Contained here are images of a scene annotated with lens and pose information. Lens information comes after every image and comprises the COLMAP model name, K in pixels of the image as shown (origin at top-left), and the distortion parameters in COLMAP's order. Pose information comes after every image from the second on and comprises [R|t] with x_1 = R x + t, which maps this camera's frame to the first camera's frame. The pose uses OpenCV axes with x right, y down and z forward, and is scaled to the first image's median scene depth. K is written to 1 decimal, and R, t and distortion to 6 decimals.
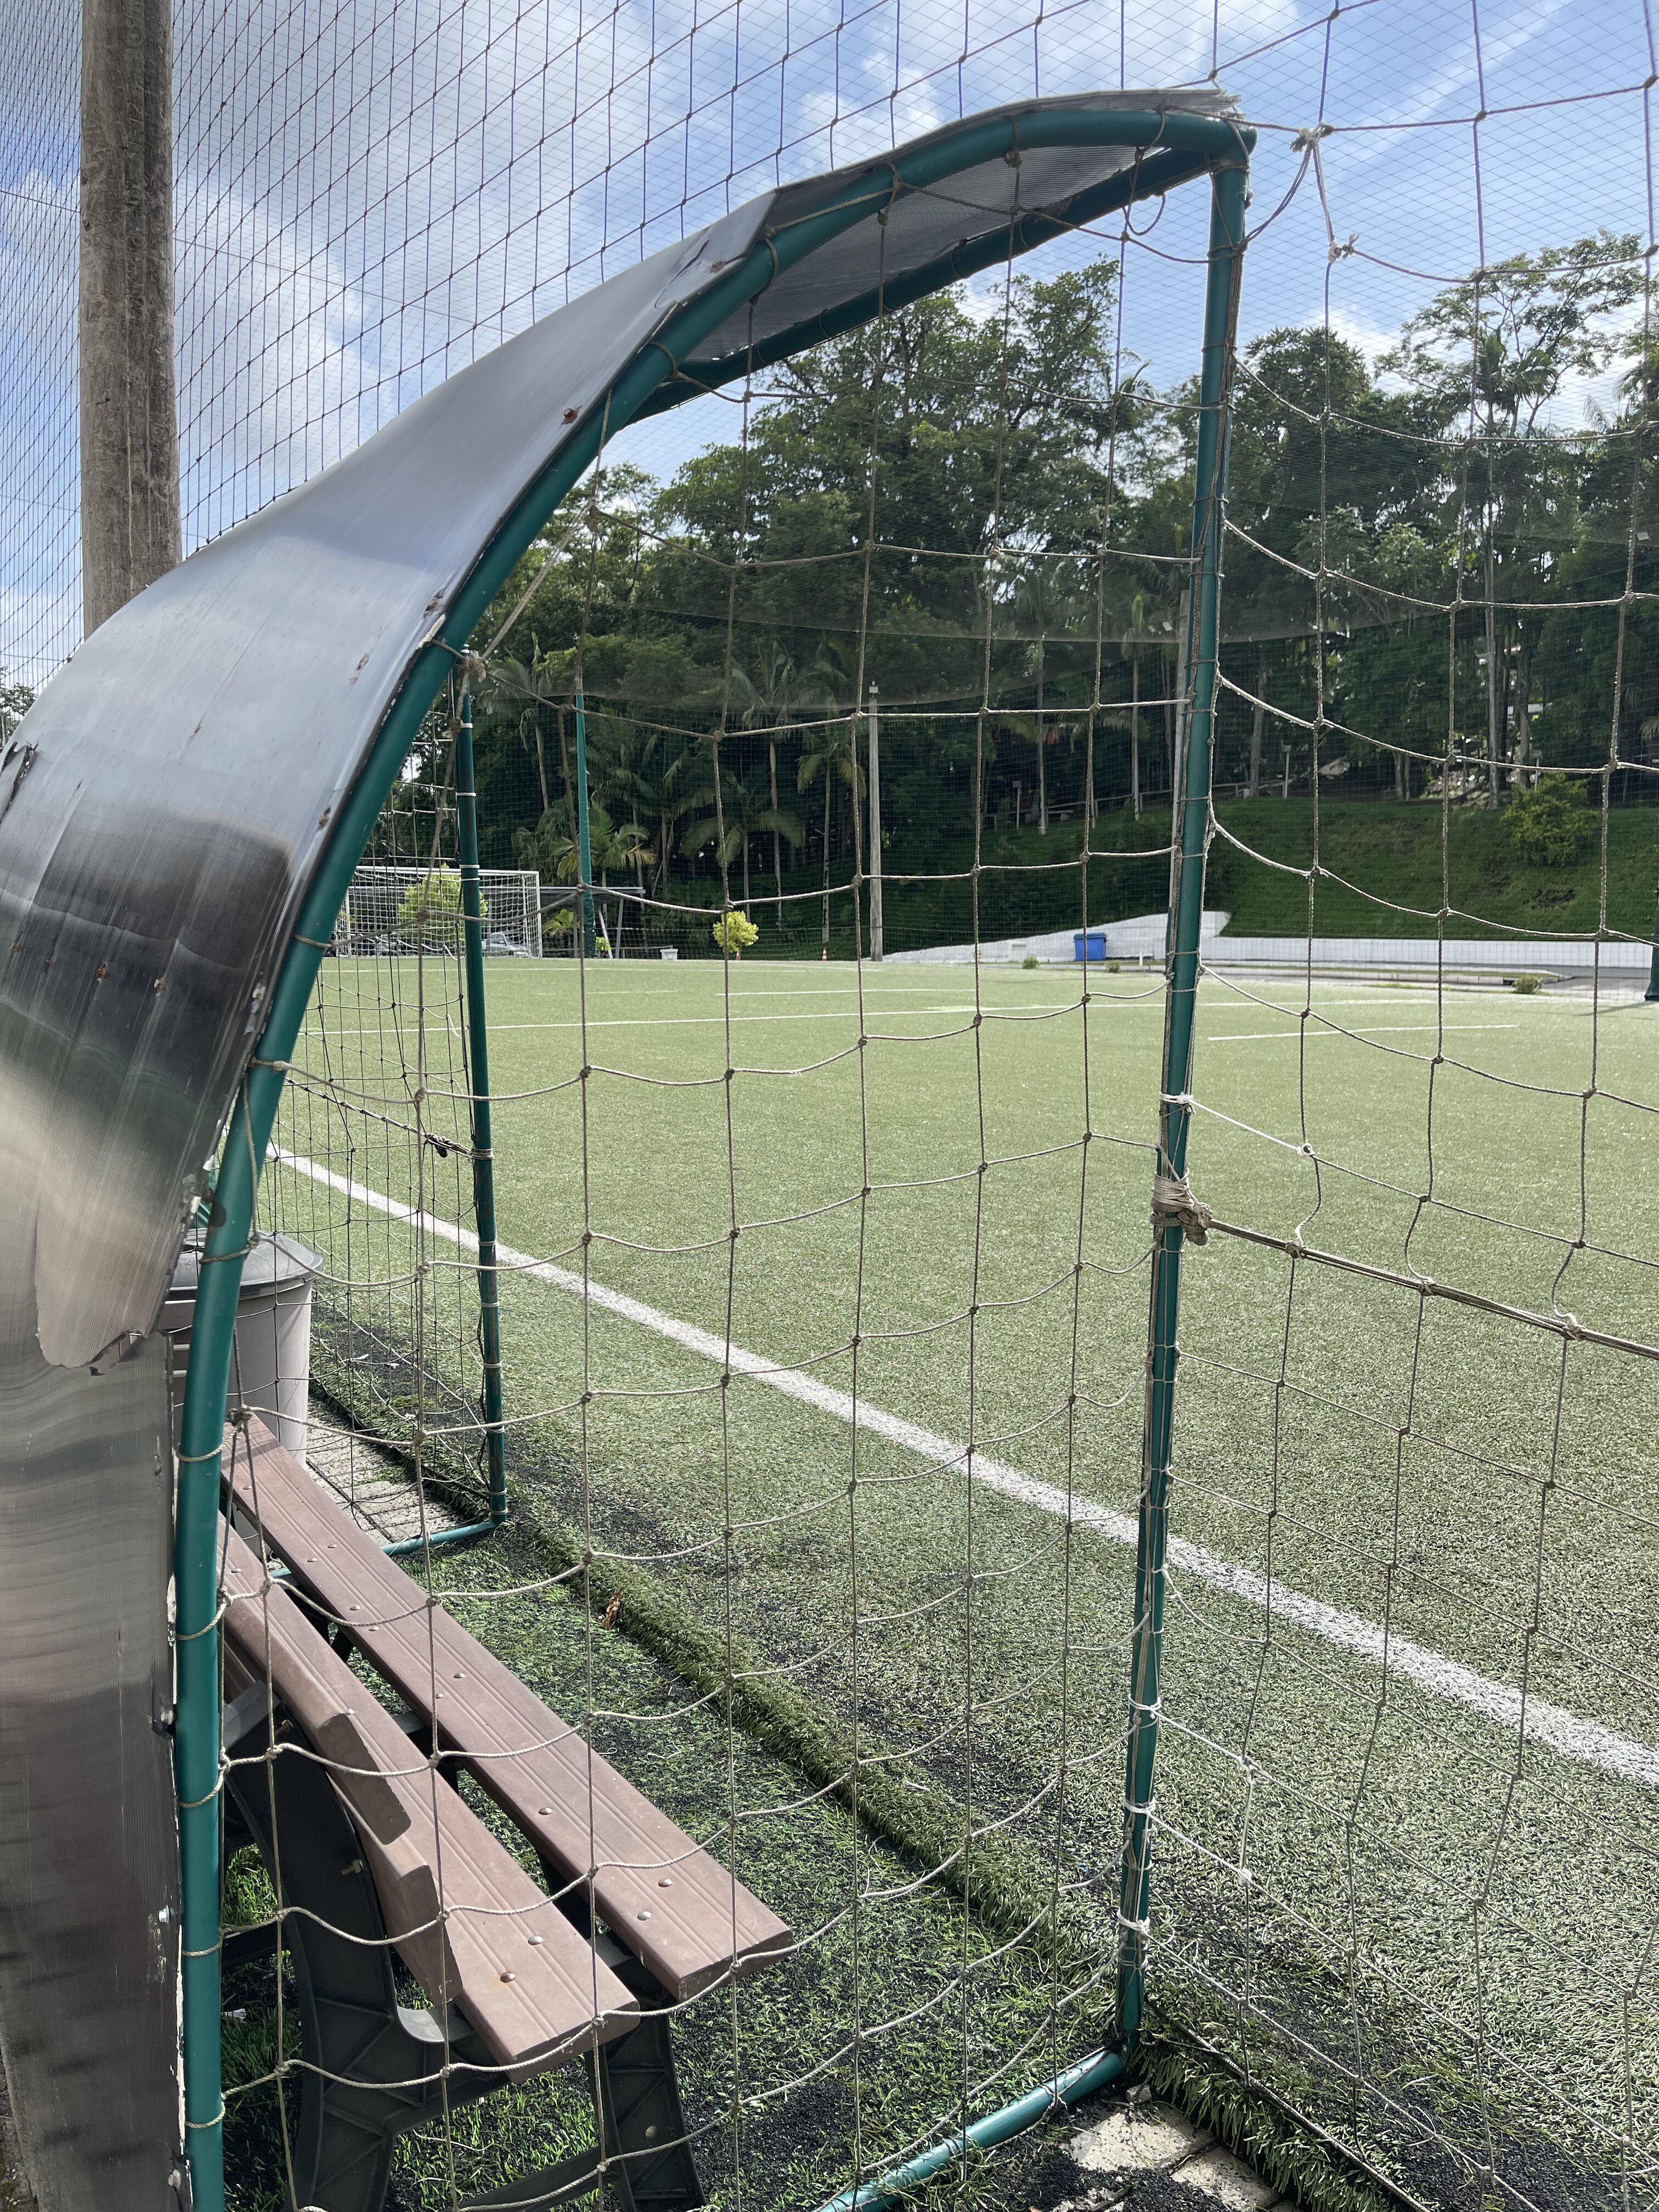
lens RADIAL K [[1660.6, 0, 829.5], [0, 1660.6, 1106.0], [0, 0, 1]] dist [0.081761, -0.141071]
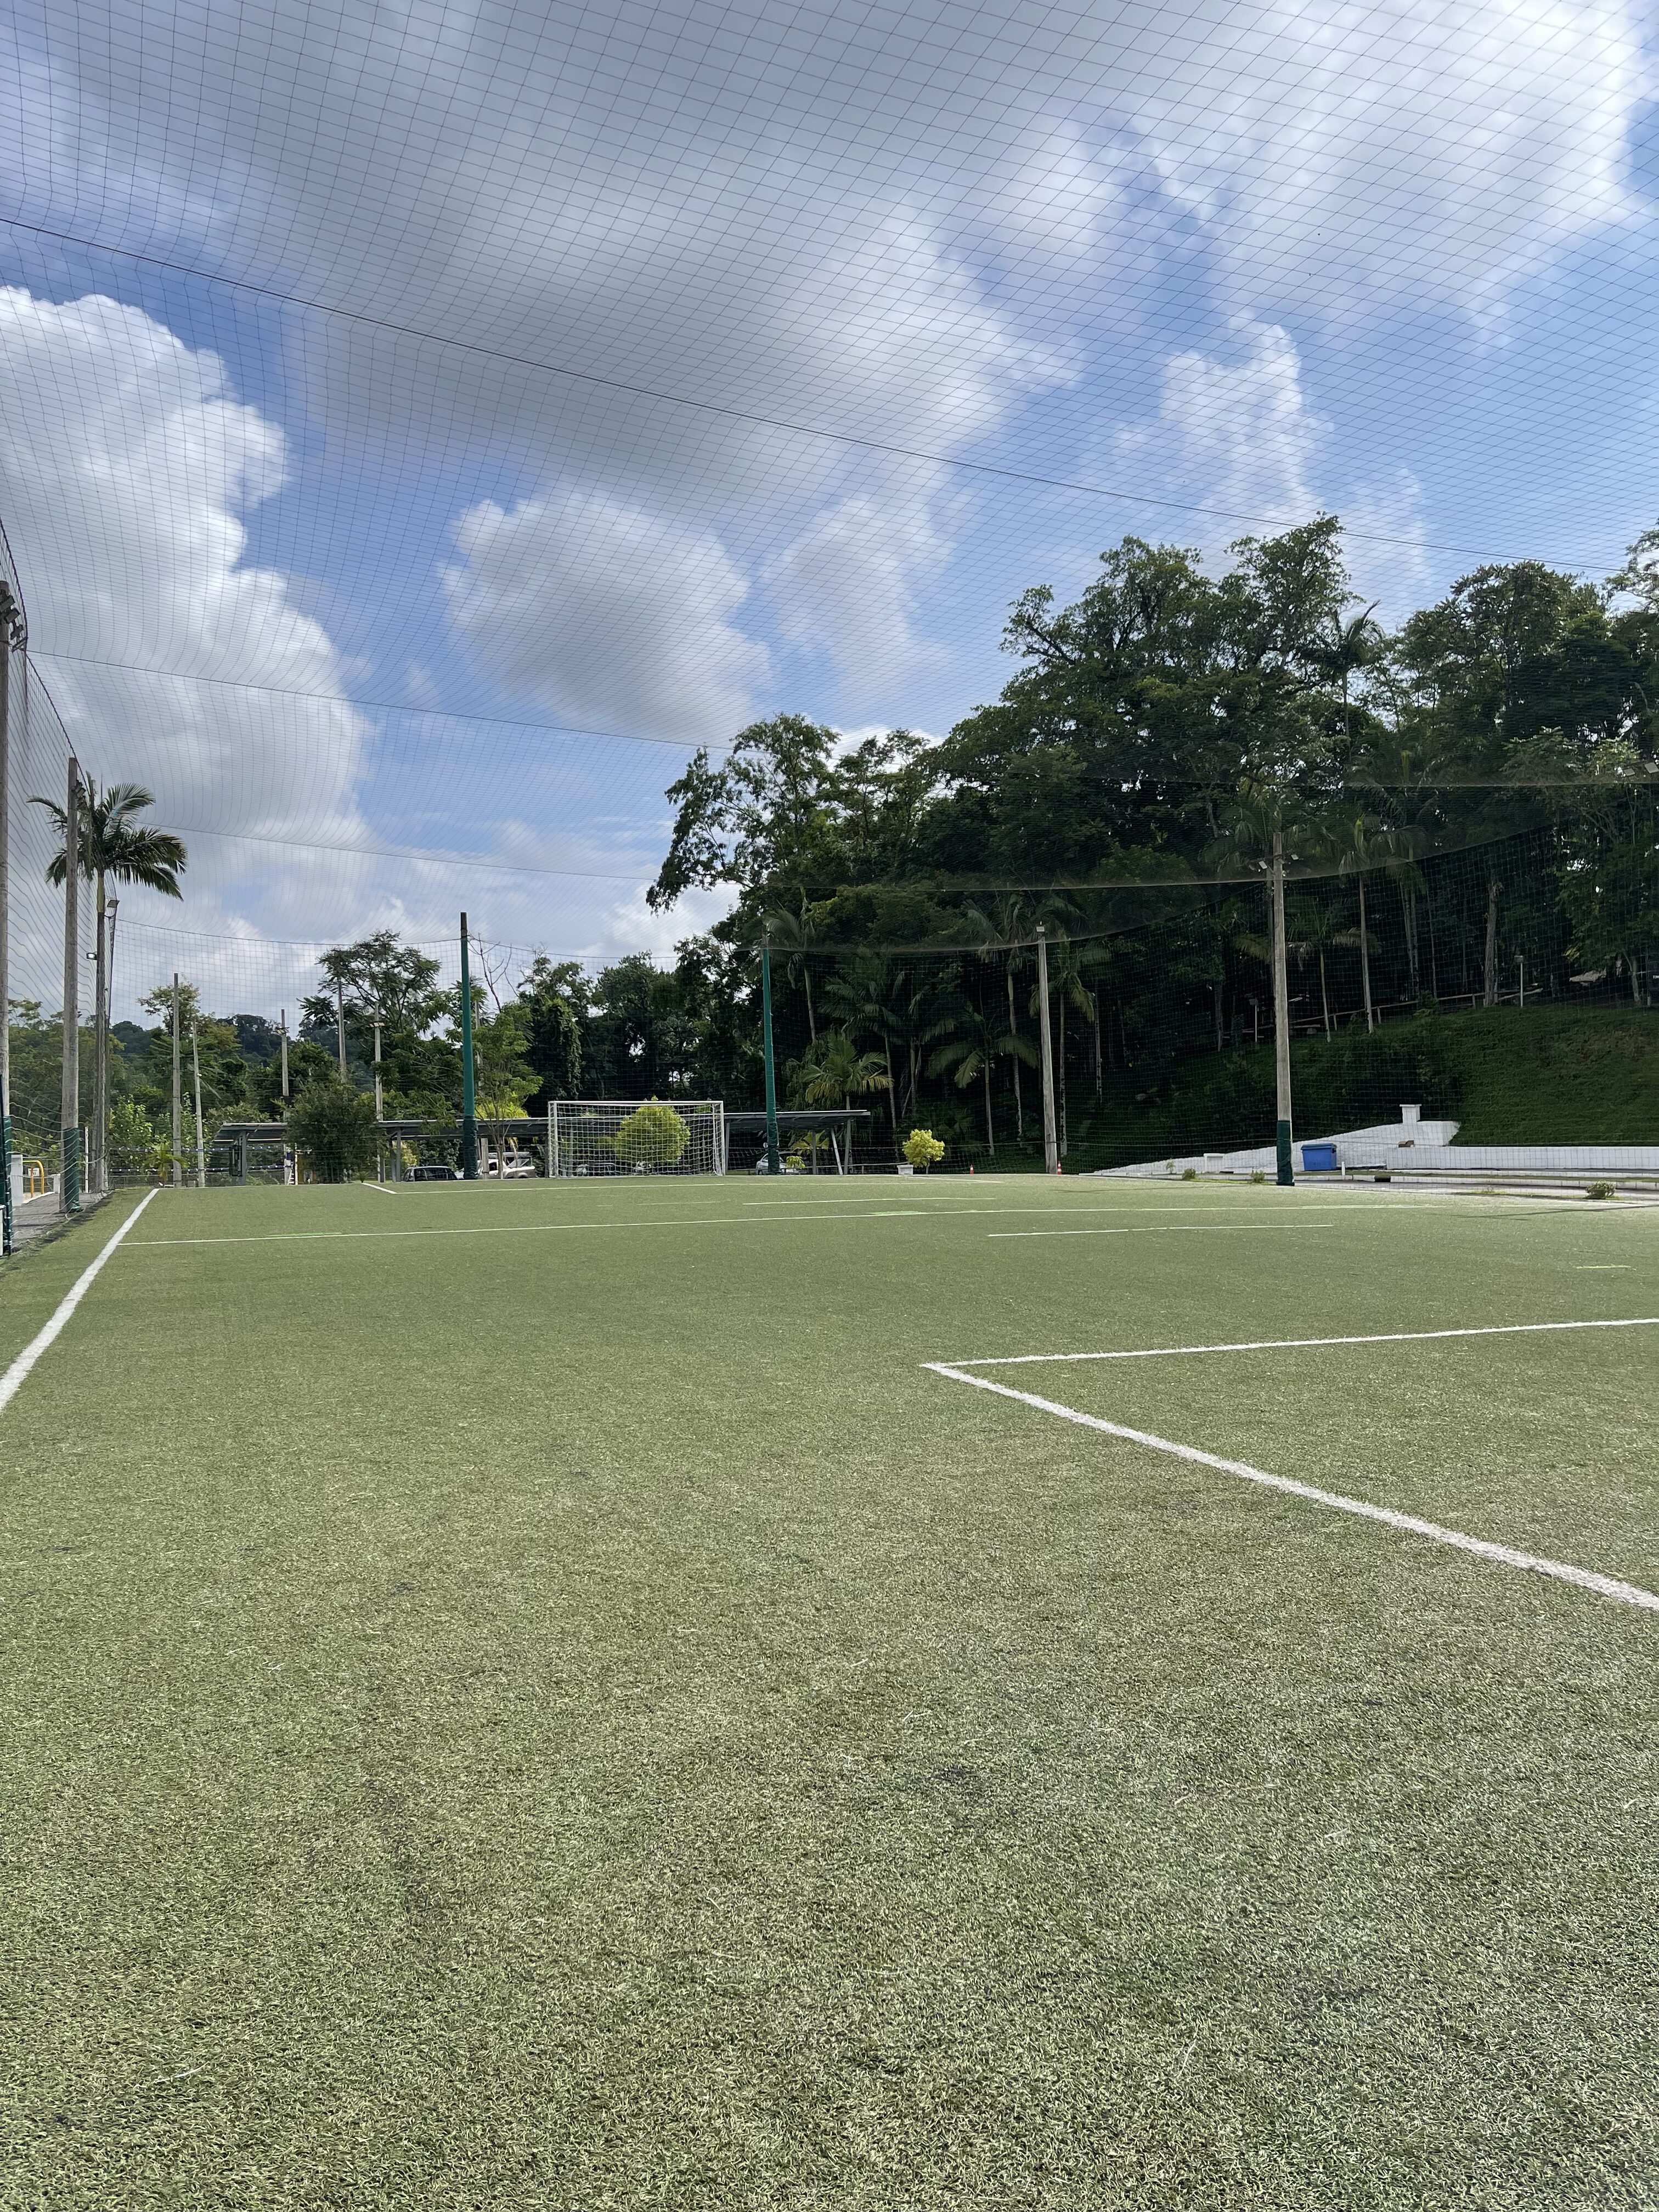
lens RADIAL K [[1660.6, 0, 829.5], [0, 1660.6, 1106.0], [0, 0, 1]] dist [0.081761, -0.141071]
pose [[0.974910, -0.023866, -0.221315, 0.088408], [-0.005012, 0.991631, -0.129011, 0.006222], [0.222542, 0.126883, 0.966631, -0.054545]]
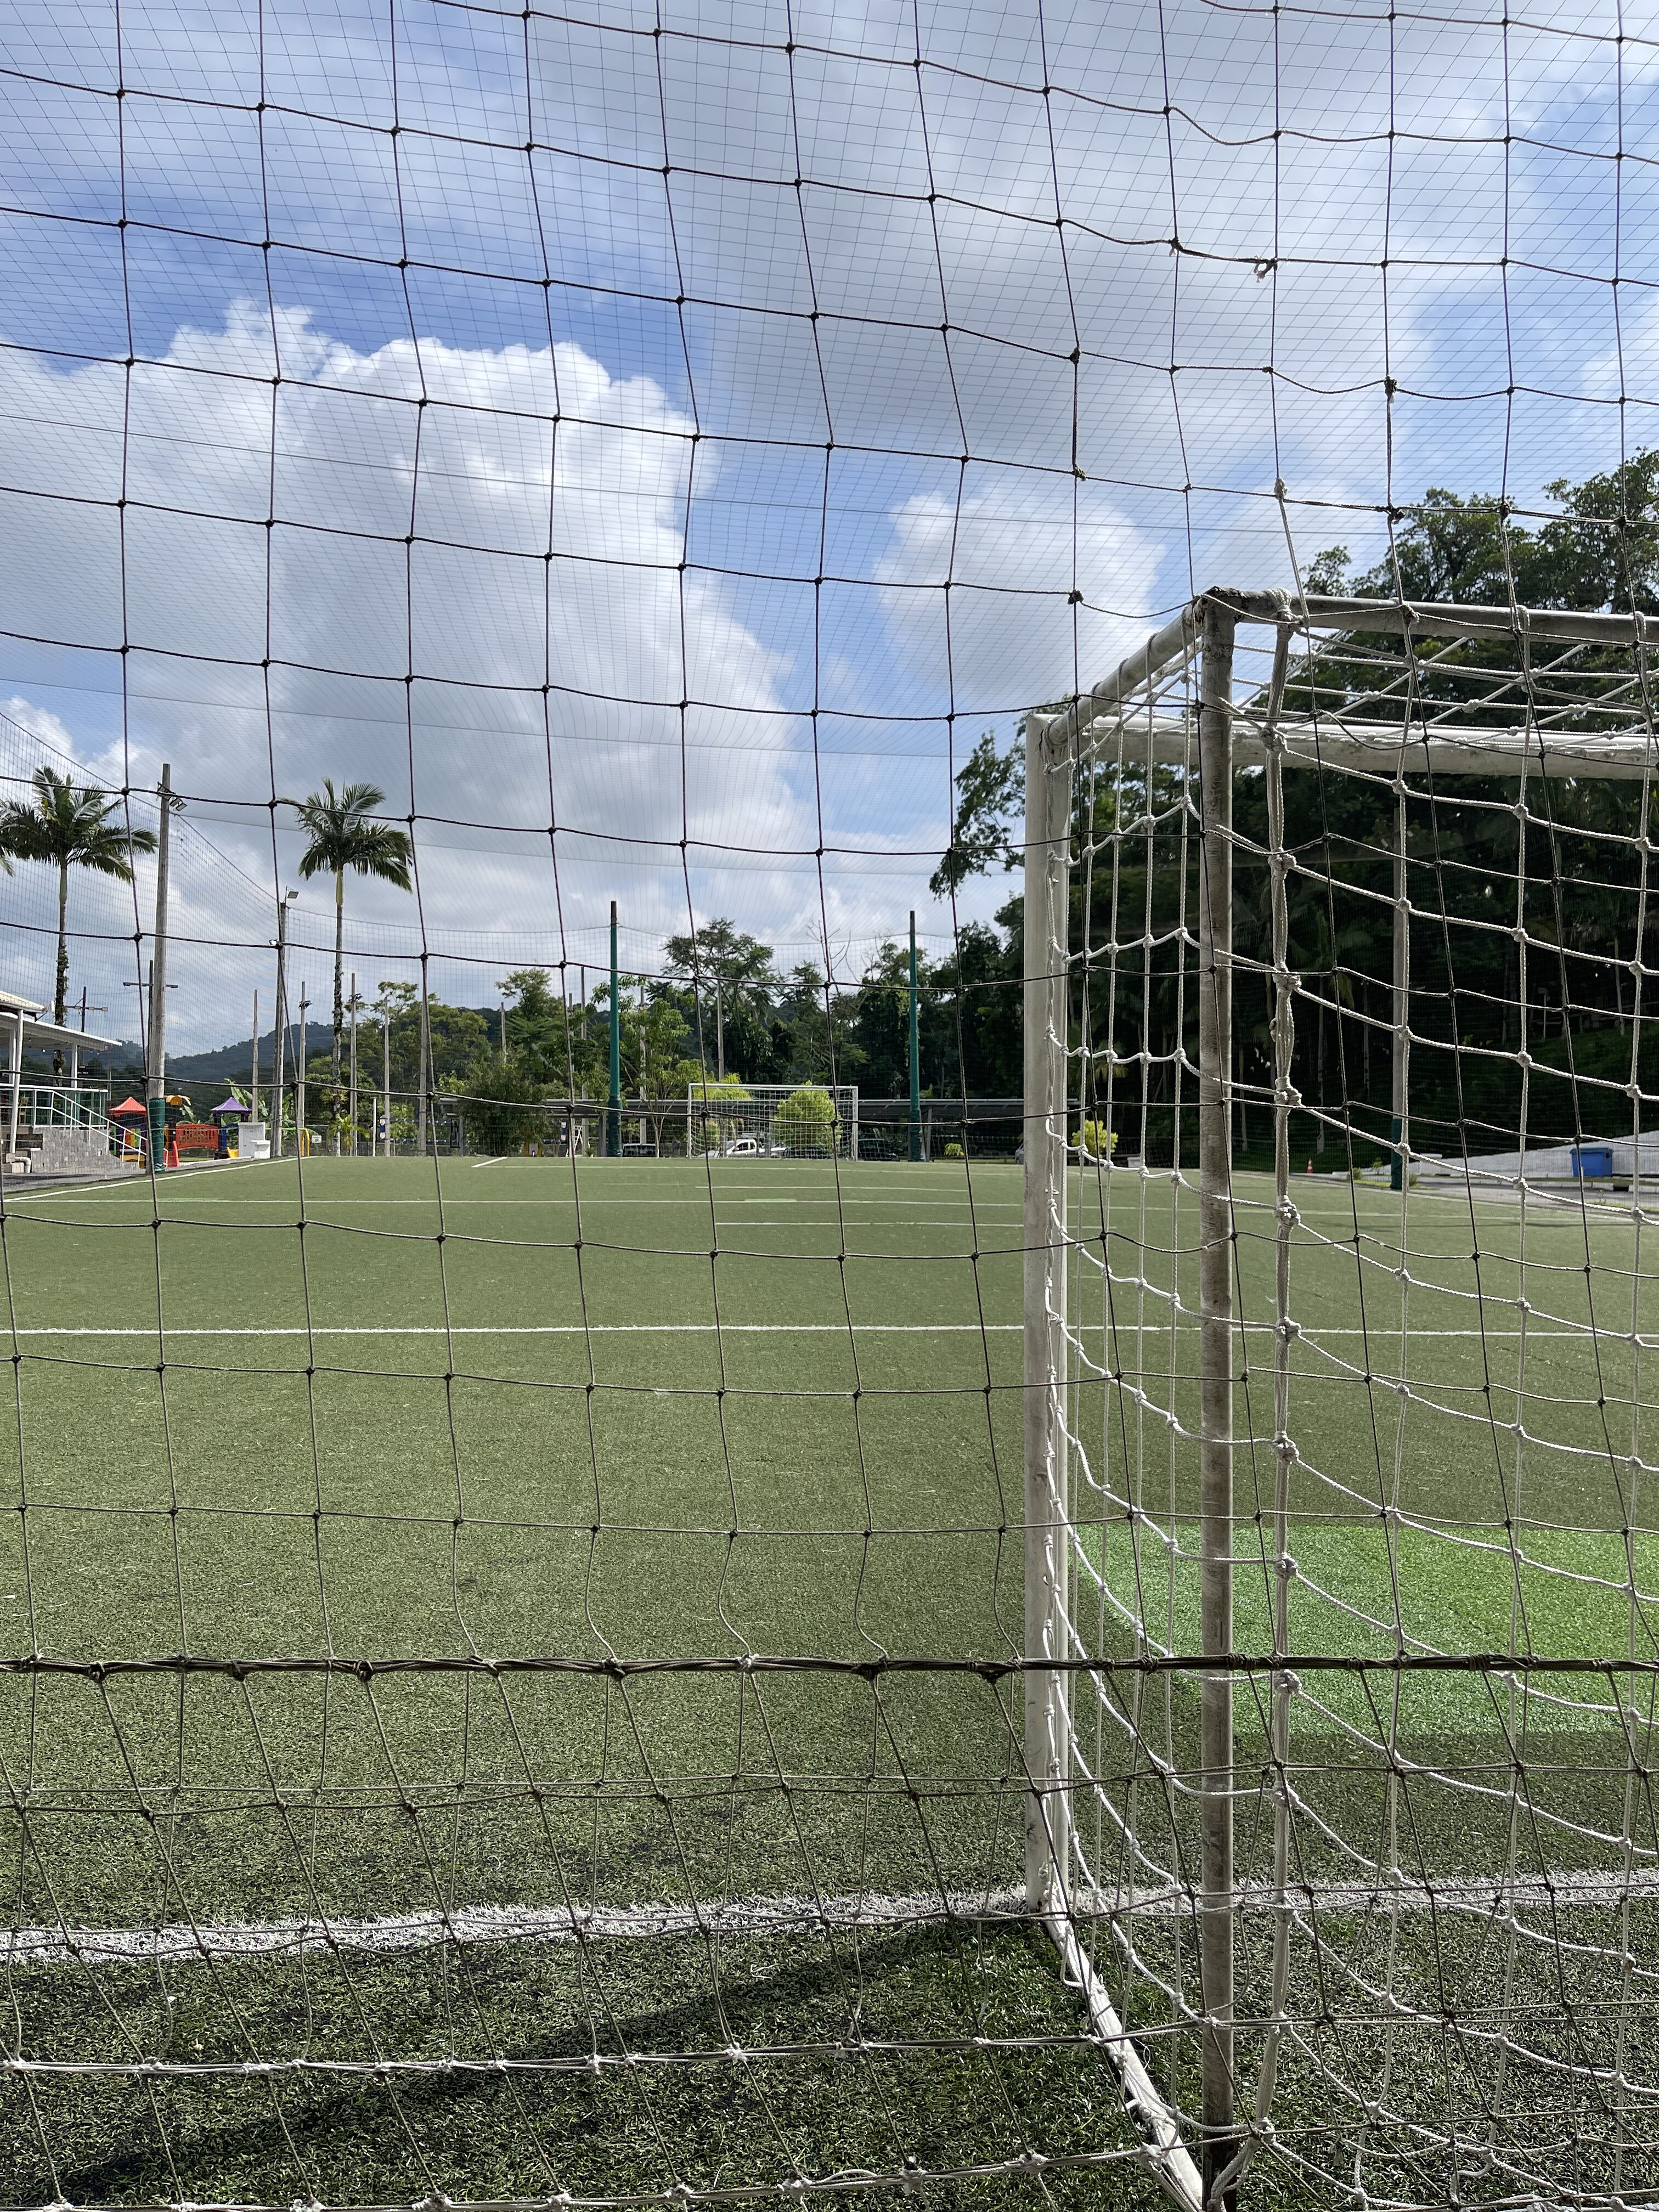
lens RADIAL K [[1660.6, 0, 829.5], [0, 1660.6, 1106.0], [0, 0, 1]] dist [0.081761, -0.141071]
pose [[0.891822, 0.000148, -0.452387, 0.190343], [-0.057395, 0.991956, -0.112822, 0.002568], [0.448731, 0.126582, 0.884657, -0.017273]]
